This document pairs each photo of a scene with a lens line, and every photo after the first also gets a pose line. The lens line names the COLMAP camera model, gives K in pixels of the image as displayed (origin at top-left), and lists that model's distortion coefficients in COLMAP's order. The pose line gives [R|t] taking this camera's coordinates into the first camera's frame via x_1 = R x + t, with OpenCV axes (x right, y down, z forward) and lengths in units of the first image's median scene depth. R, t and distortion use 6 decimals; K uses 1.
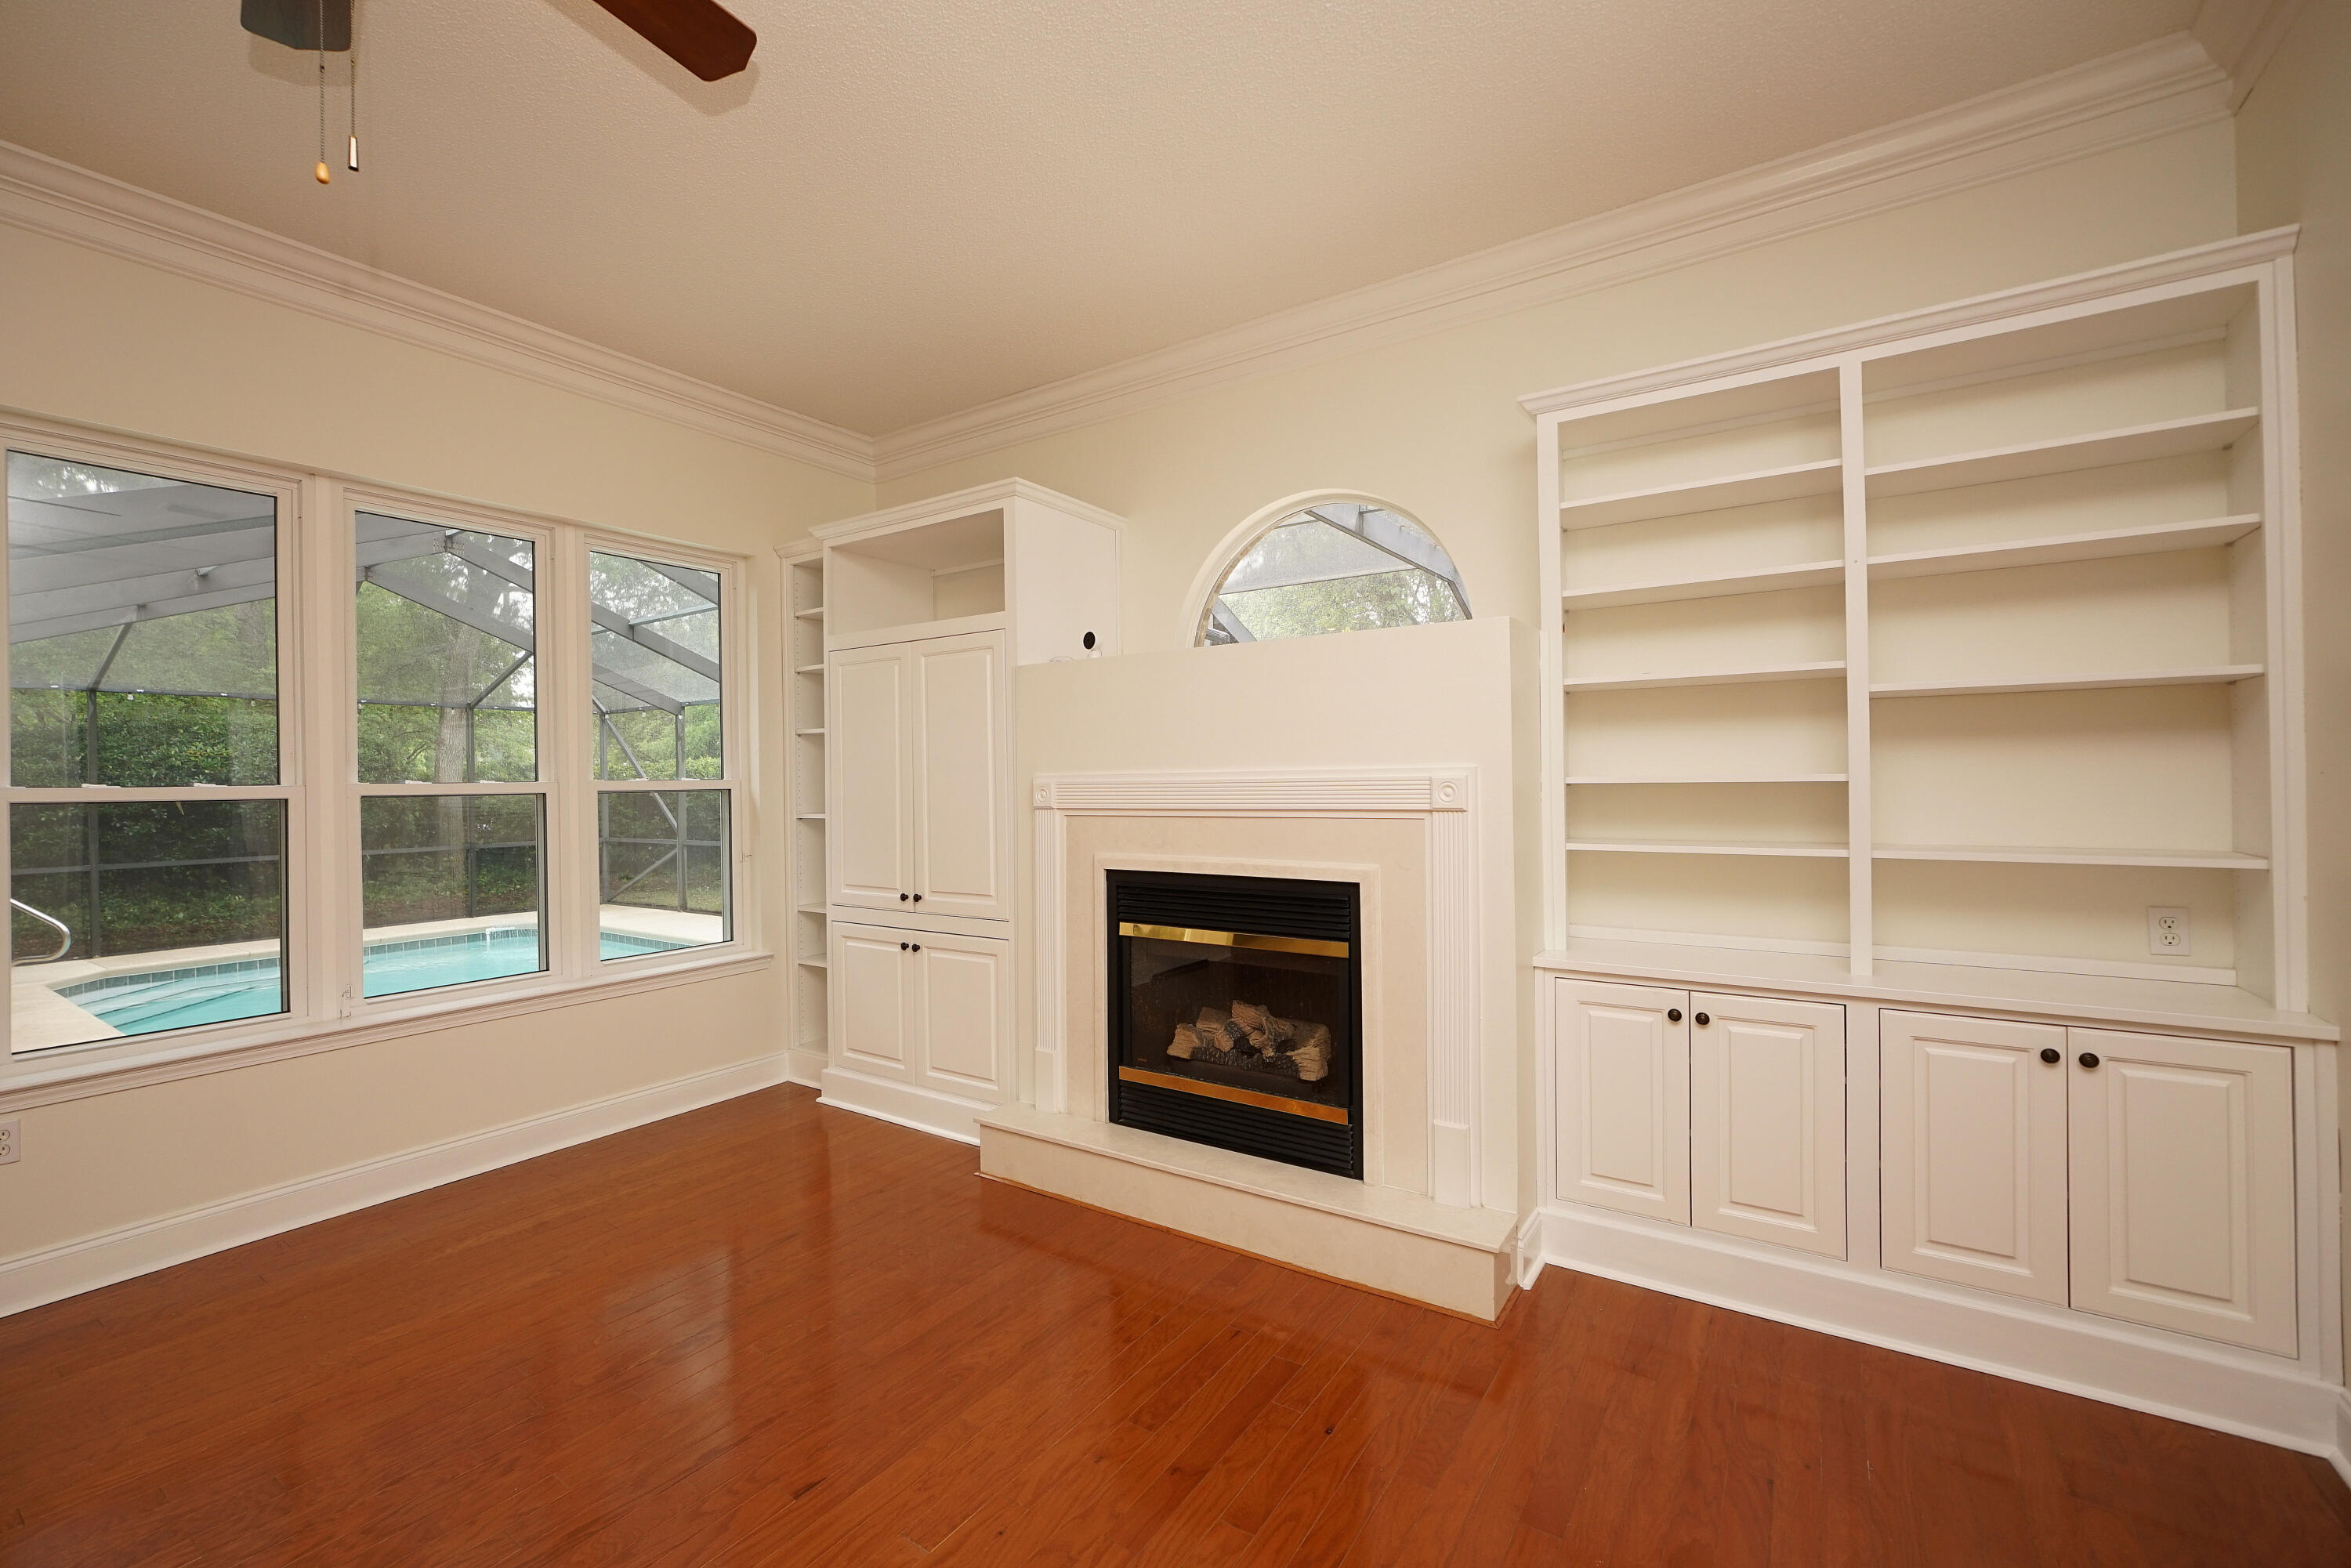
lens RADIAL K [[992.6, 0, 1141.6], [0, 992.6, 775.5], [0, 0, 1]] dist [-0.011078, 0.004731]
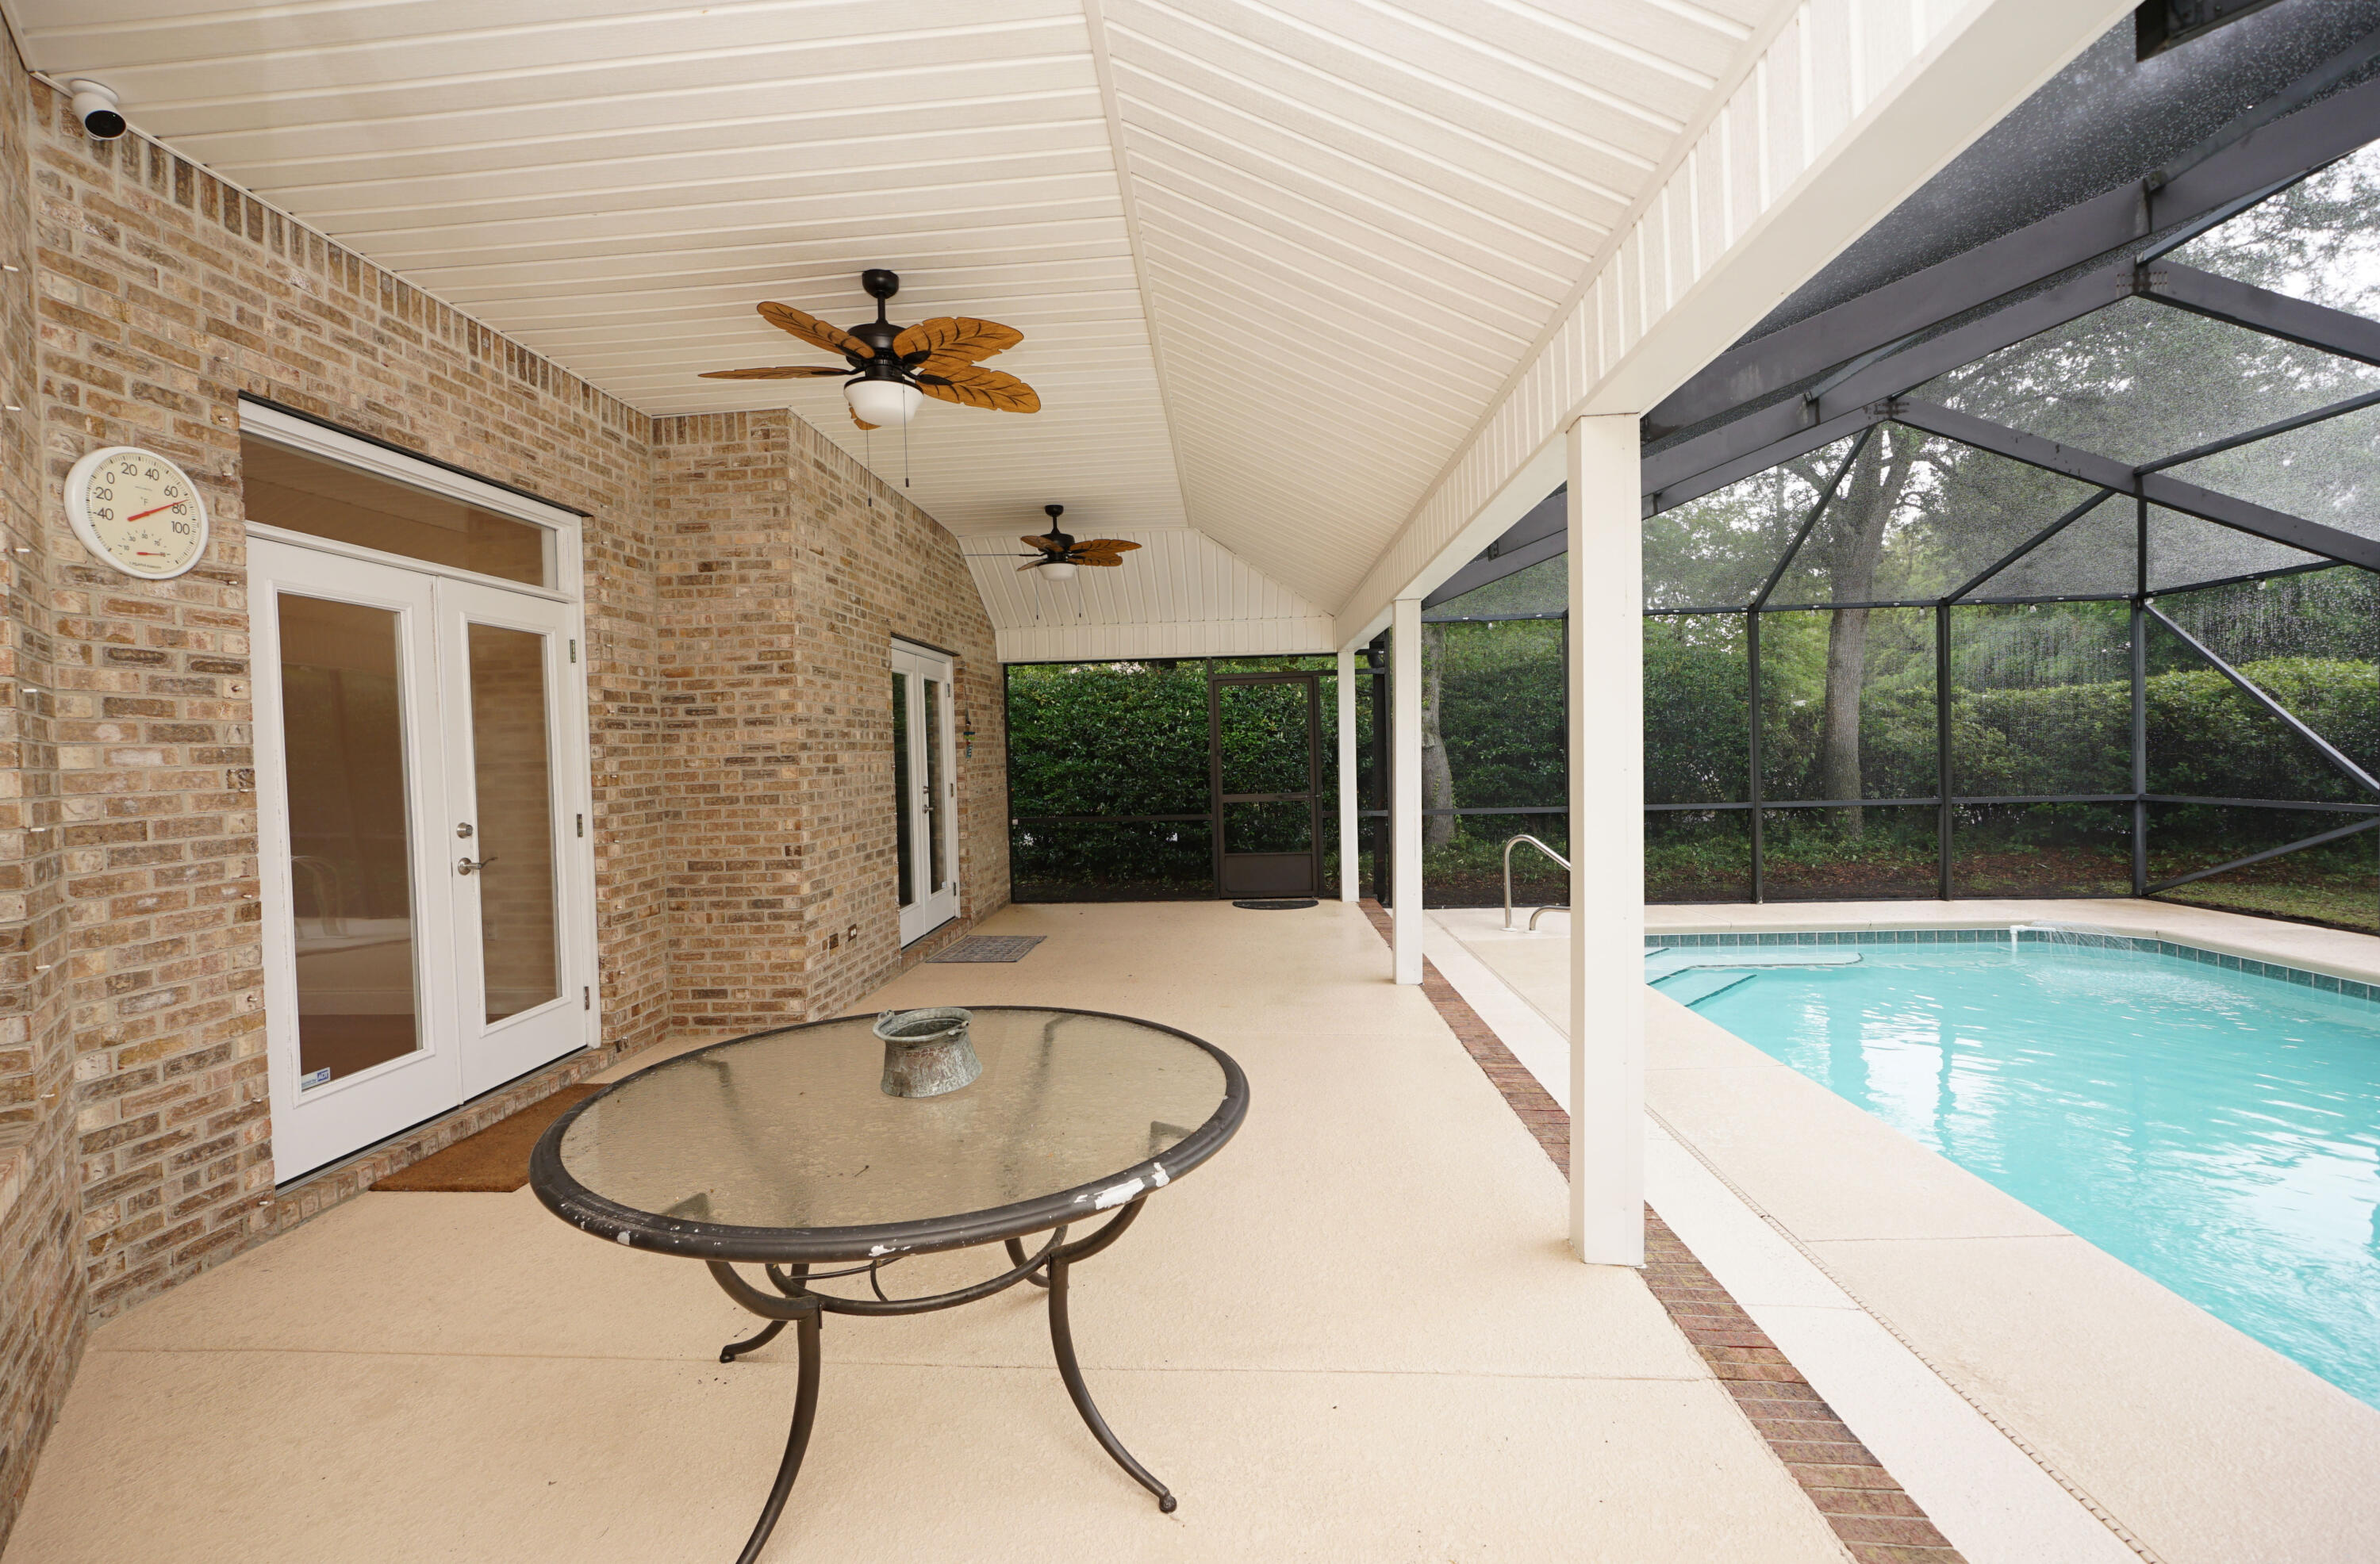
lens RADIAL K [[1019.7, 0, 1181.7], [0, 1019.7, 771.9], [0, 0, 1]] dist [0.002261, 0.000470]
pose [[0.524045, 0.018793, -0.851483, -1.245378], [0.023900, 0.999038, 0.036759, 0.040743], [0.851355, -0.039614, 0.523092, 0.542819]]
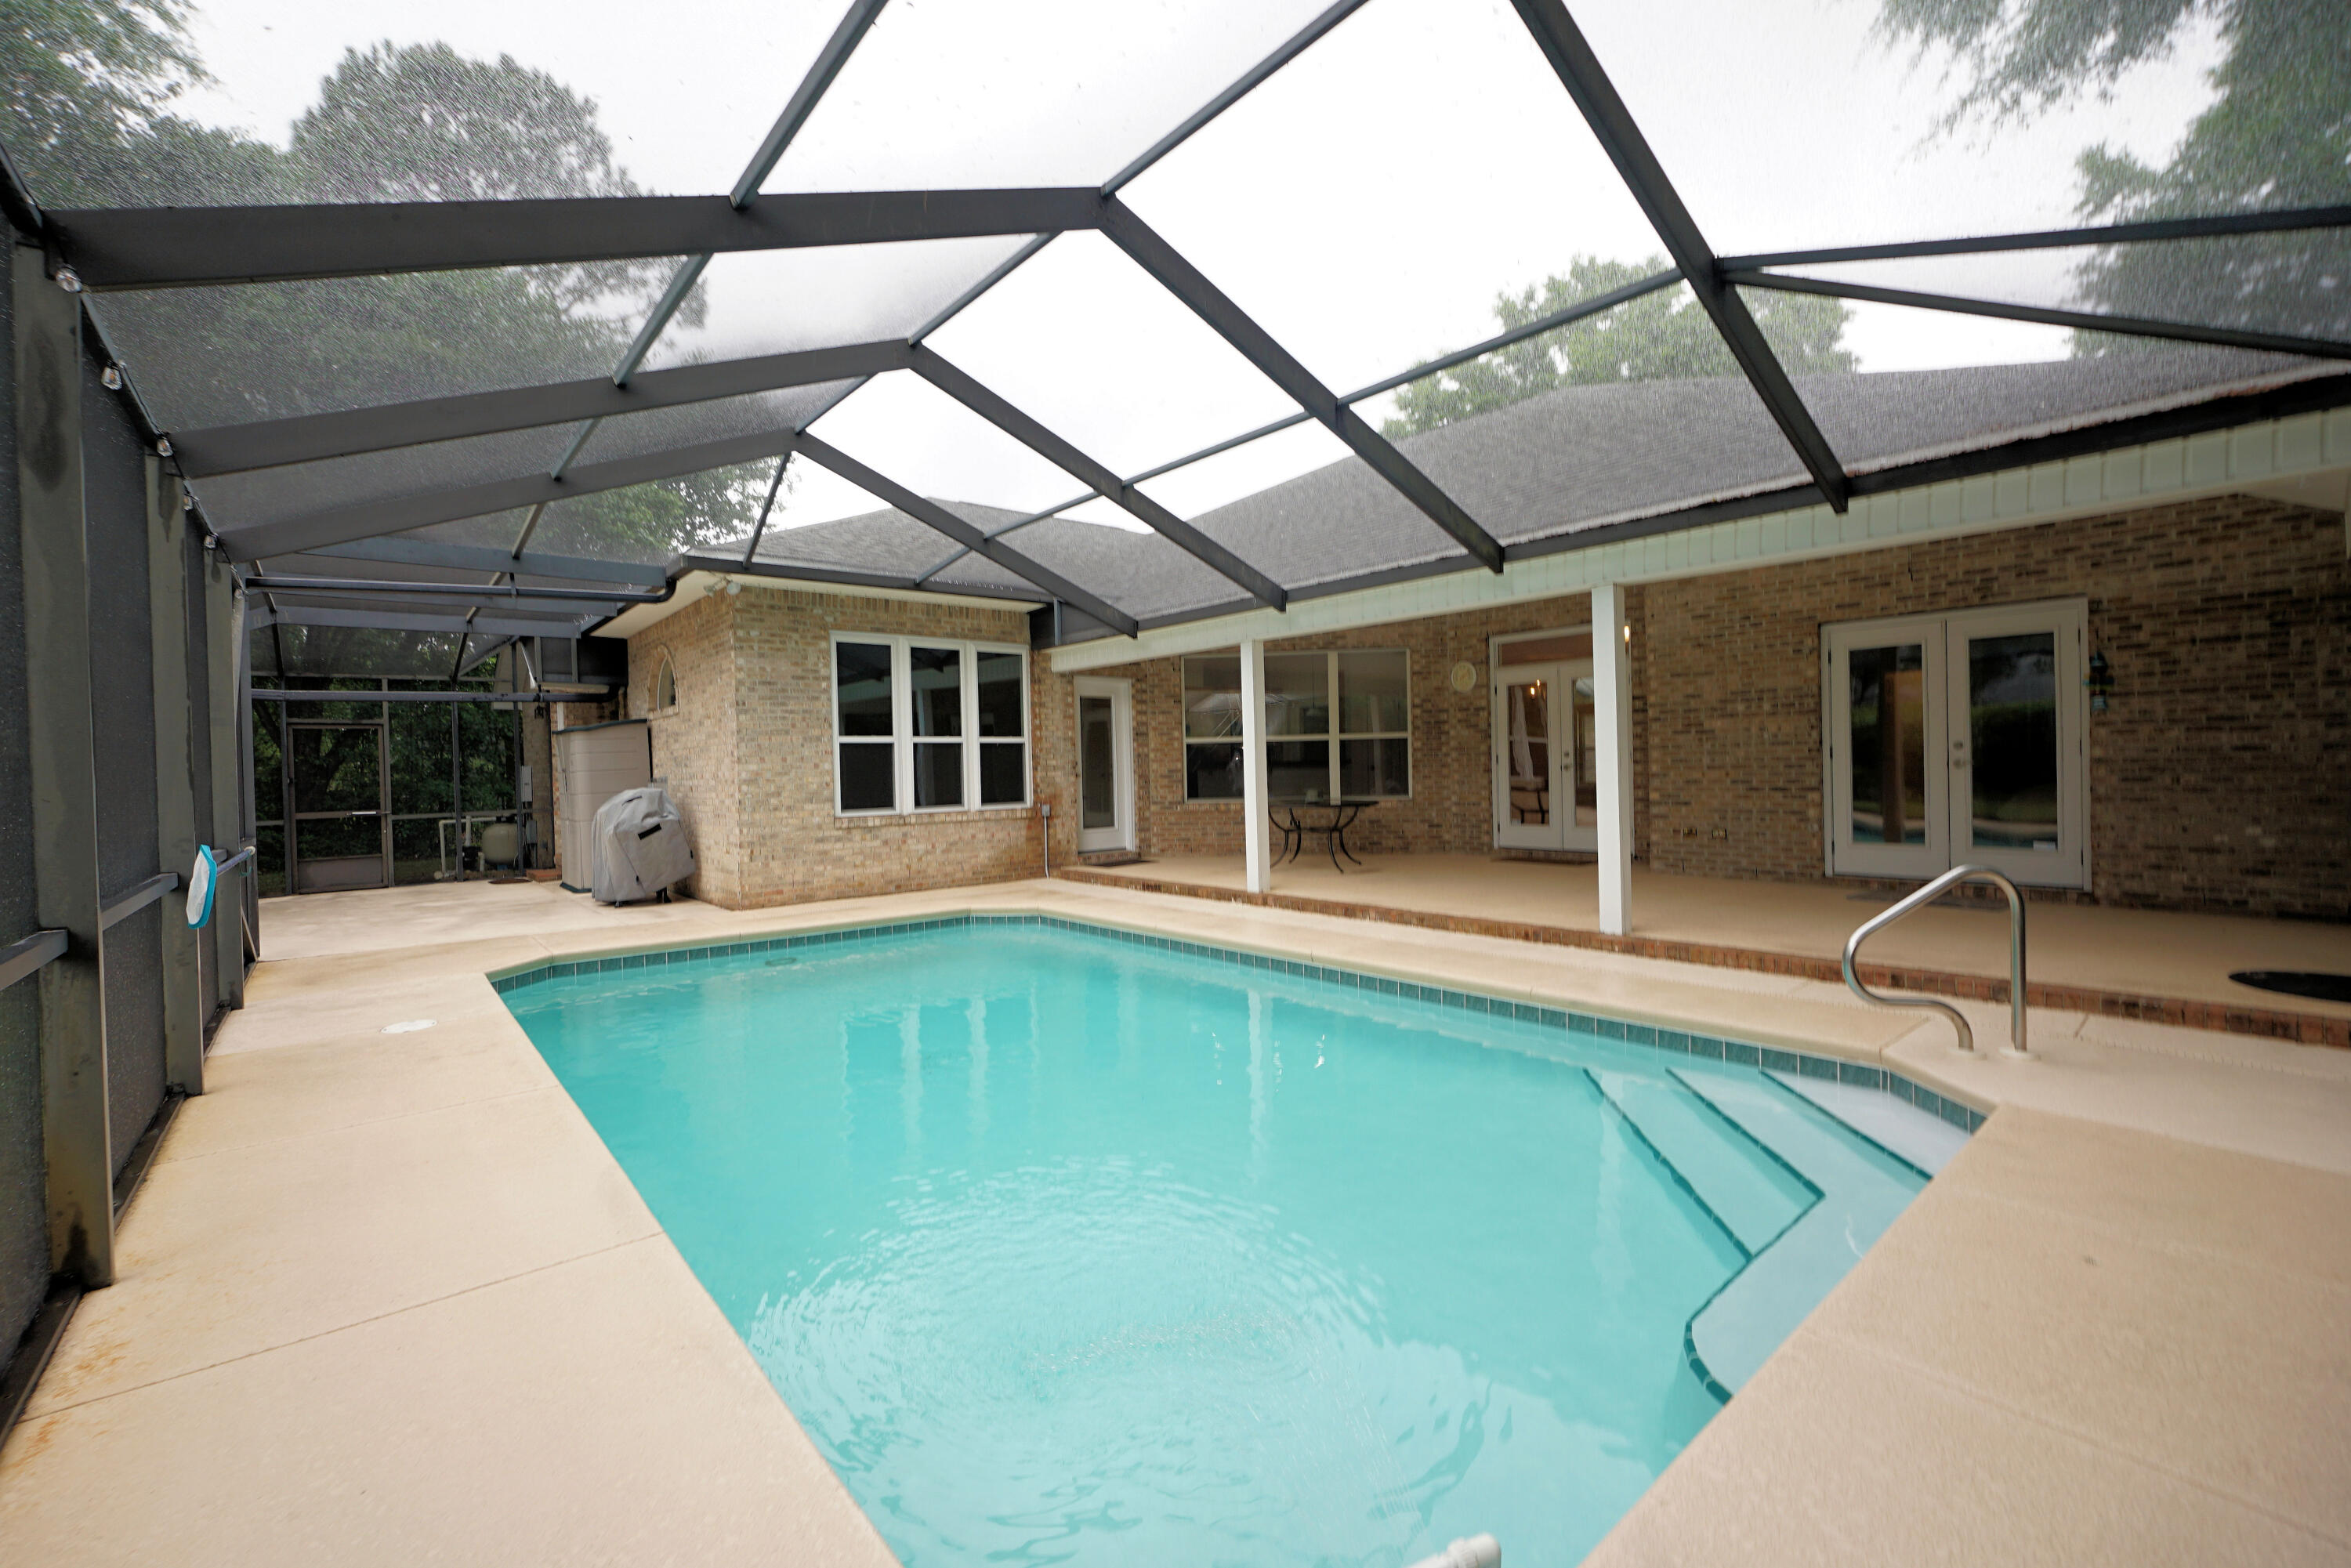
lens RADIAL K [[992.6, 0, 1141.6], [0, 992.6, 775.5], [0, 0, 1]] dist [-0.011078, 0.004731]
pose [[-0.958875, 0.032529, 0.281960, -2.250997], [0.033840, 0.999427, -0.000217, 0.153070], [-0.281805, 0.009333, -0.959426, 3.891905]]
